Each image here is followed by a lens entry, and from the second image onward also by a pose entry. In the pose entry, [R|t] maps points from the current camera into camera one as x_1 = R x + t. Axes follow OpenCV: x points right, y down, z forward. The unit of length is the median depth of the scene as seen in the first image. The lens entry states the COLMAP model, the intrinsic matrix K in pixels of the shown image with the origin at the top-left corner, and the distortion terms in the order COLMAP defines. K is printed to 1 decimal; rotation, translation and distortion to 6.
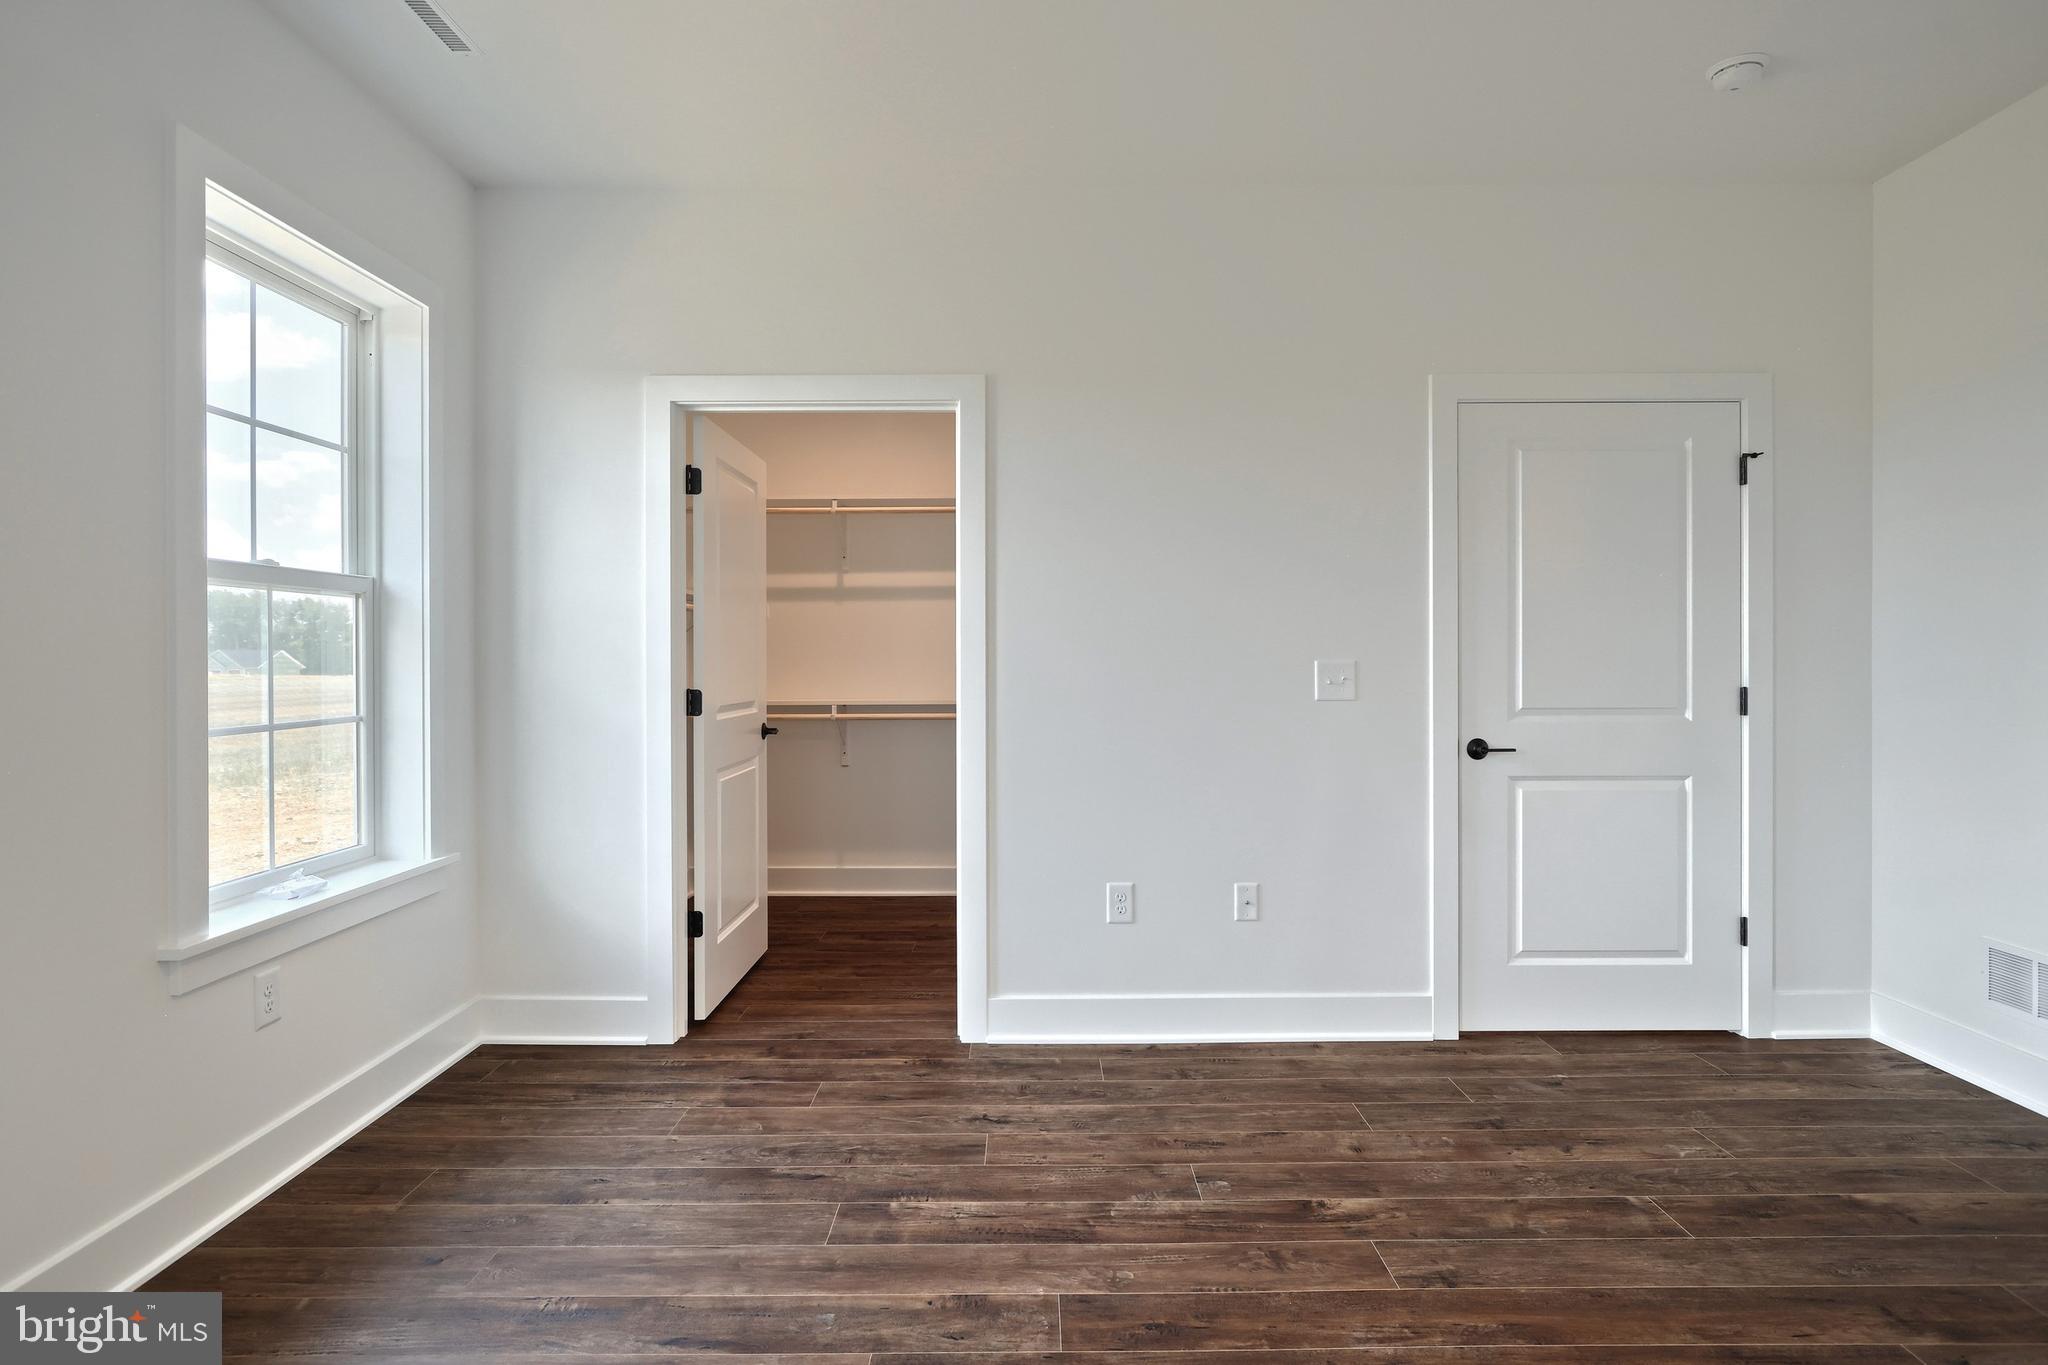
lens RADIAL K [[1100.1, 0, 1027.3], [0, 1100.1, 663.7], [0, 0, 1]] dist [-0.003301, 0.000900]
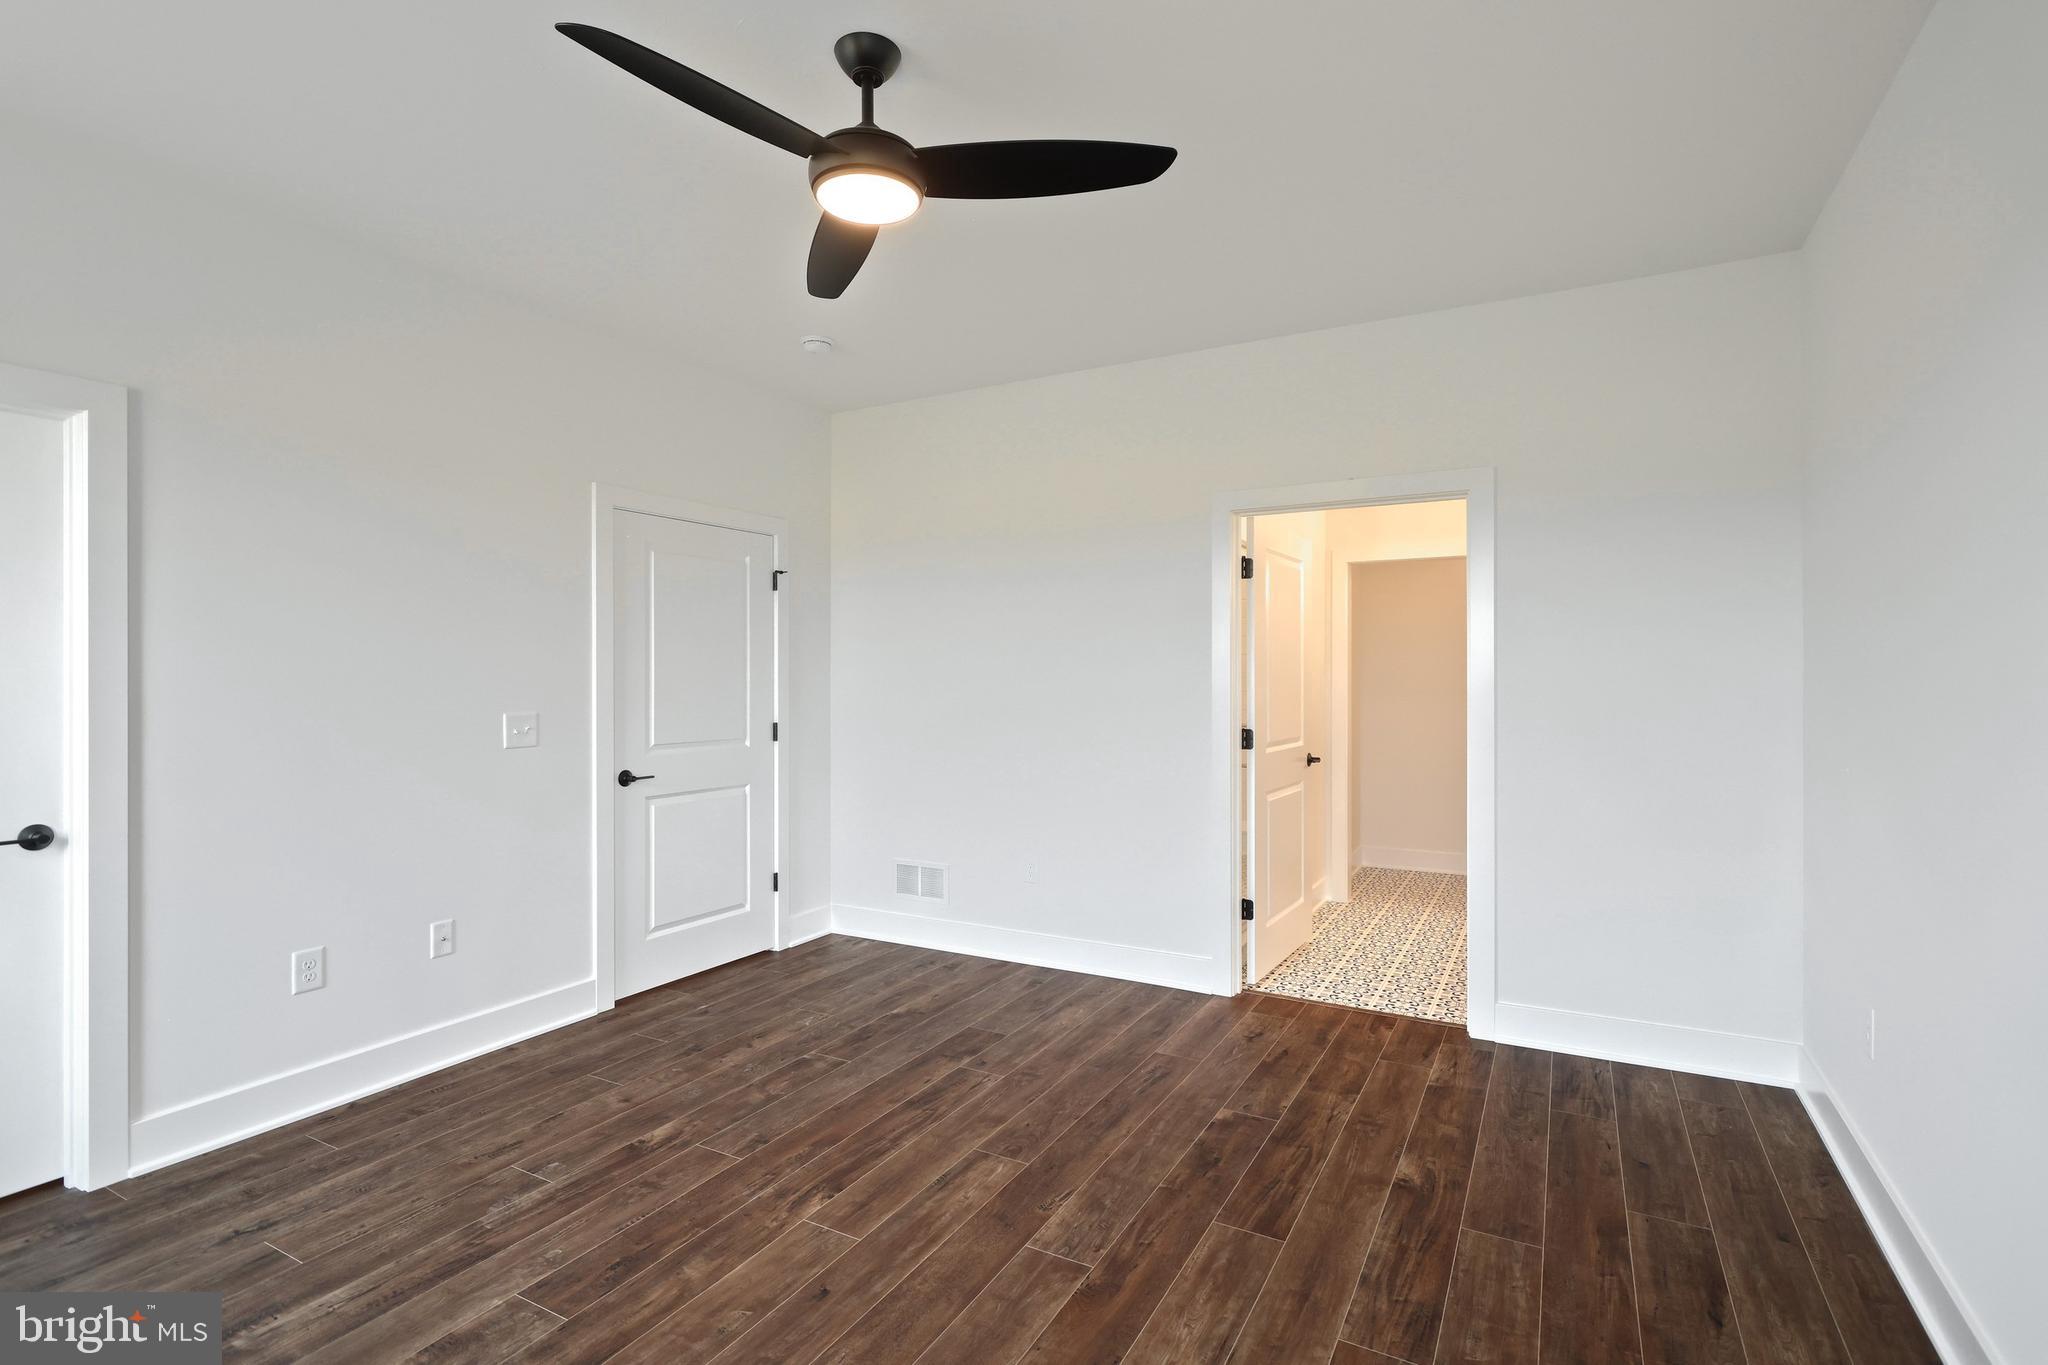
lens RADIAL K [[966.2, 0, 1038.4], [0, 966.2, 677.8], [0, 0, 1]] dist [-0.002449, 0.003030]
pose [[0.482285, 0.002552, 0.876011, -0.433292], [0.005371, 0.999968, -0.005871, -0.038317], [-0.875998, 0.007537, 0.482256, 0.033613]]
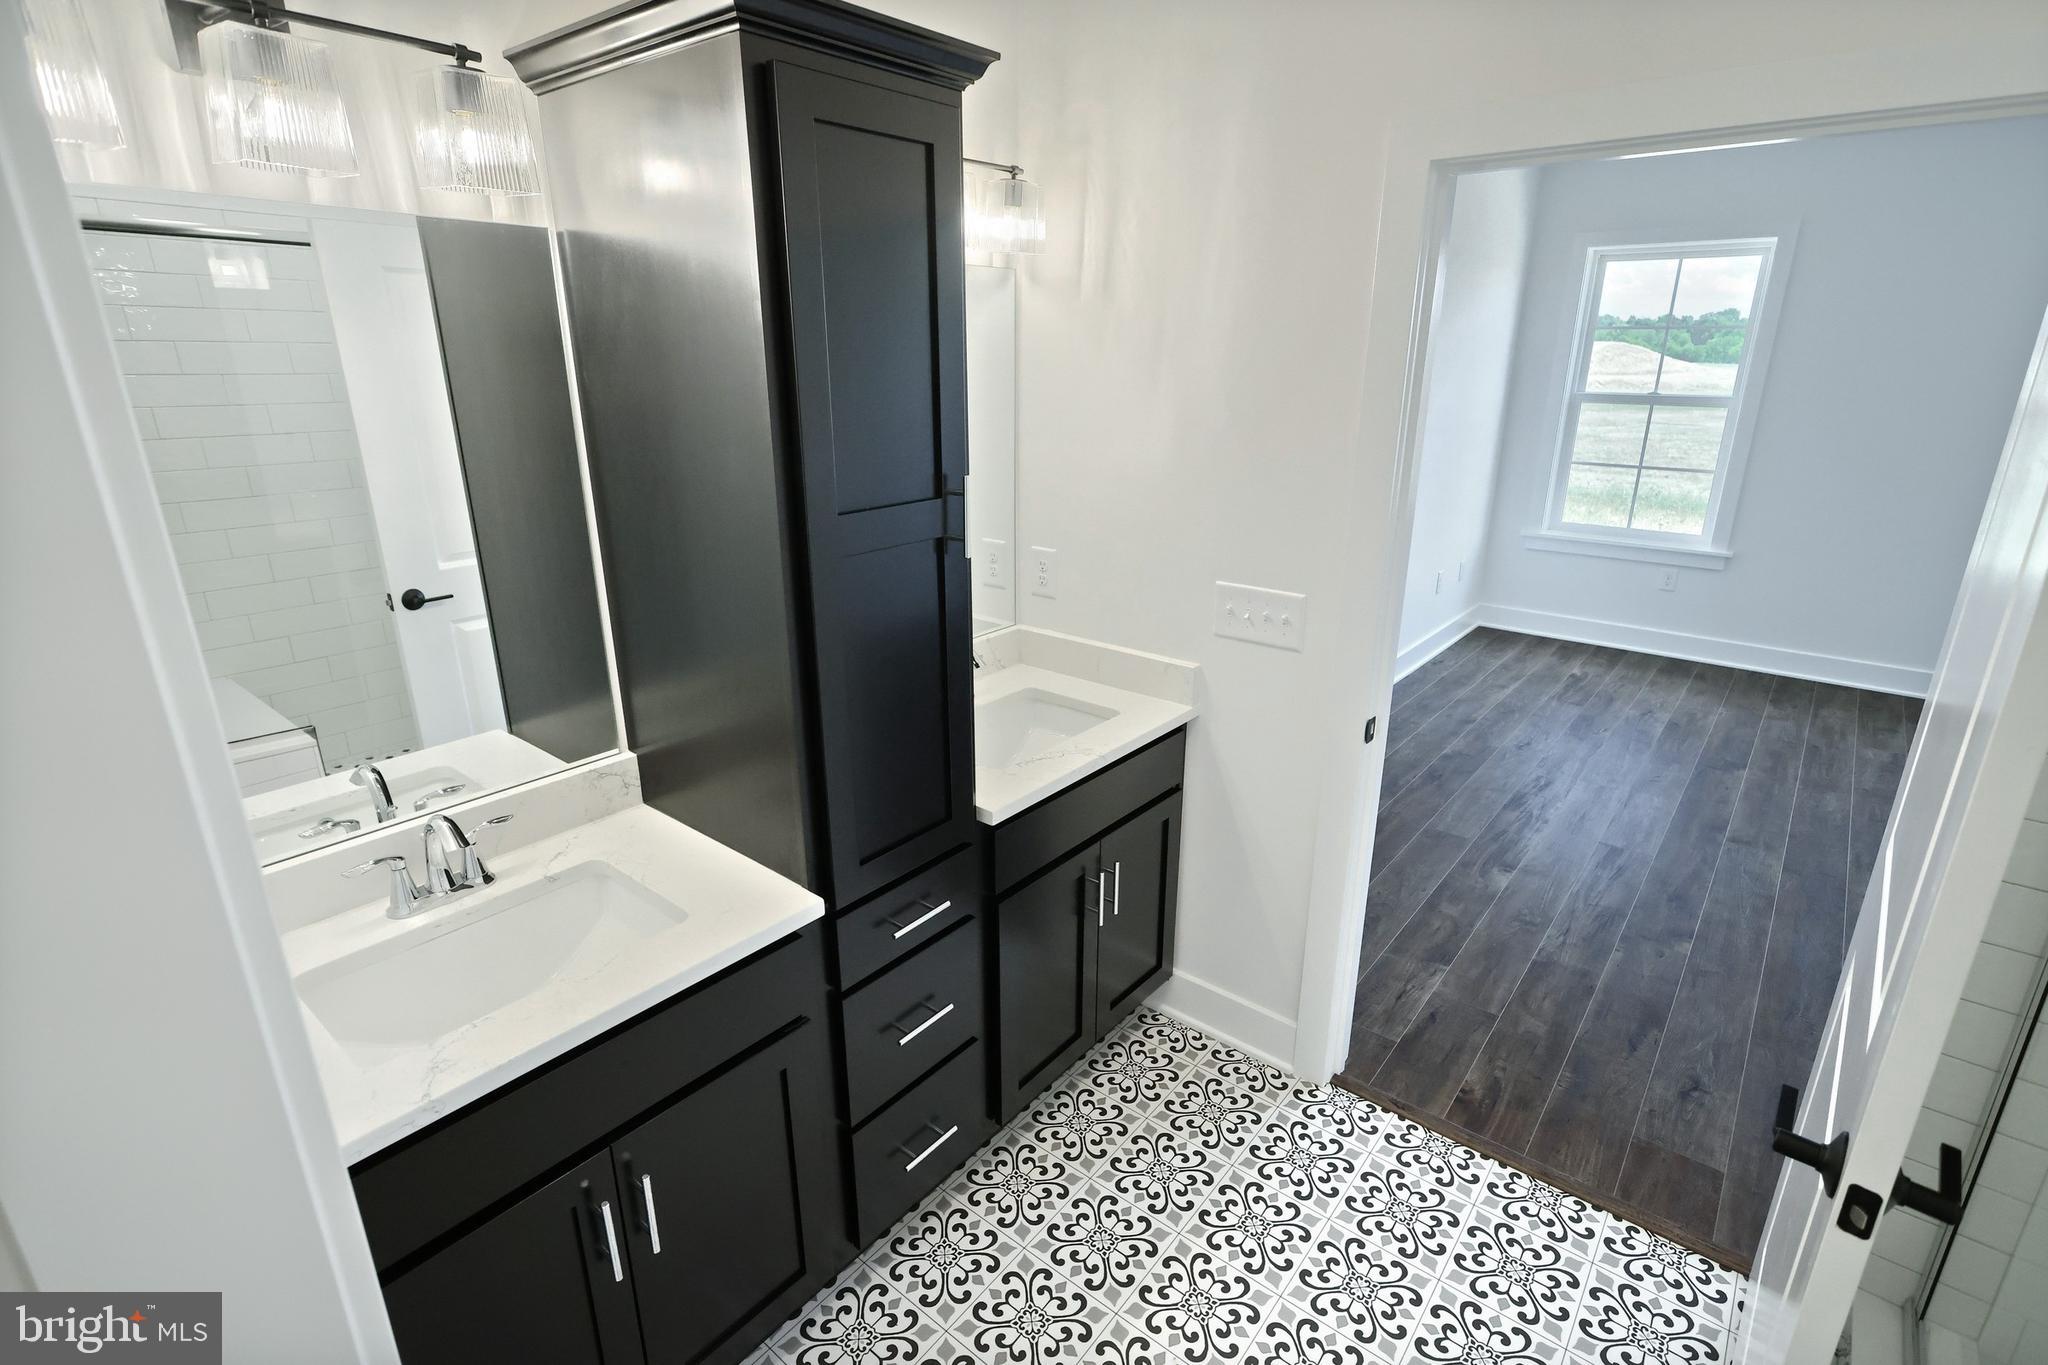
lens RADIAL K [[966.2, 0, 1030.1], [0, 966.2, 676.0], [0, 0, 1]] dist [-0.002449, 0.003030]
pose [[-0.640040, 0.250470, -0.726370, 1.678313], [0.000520, 0.945515, 0.325578, -0.179855], [0.768341, 0.208005, -0.605298, 0.388490]]
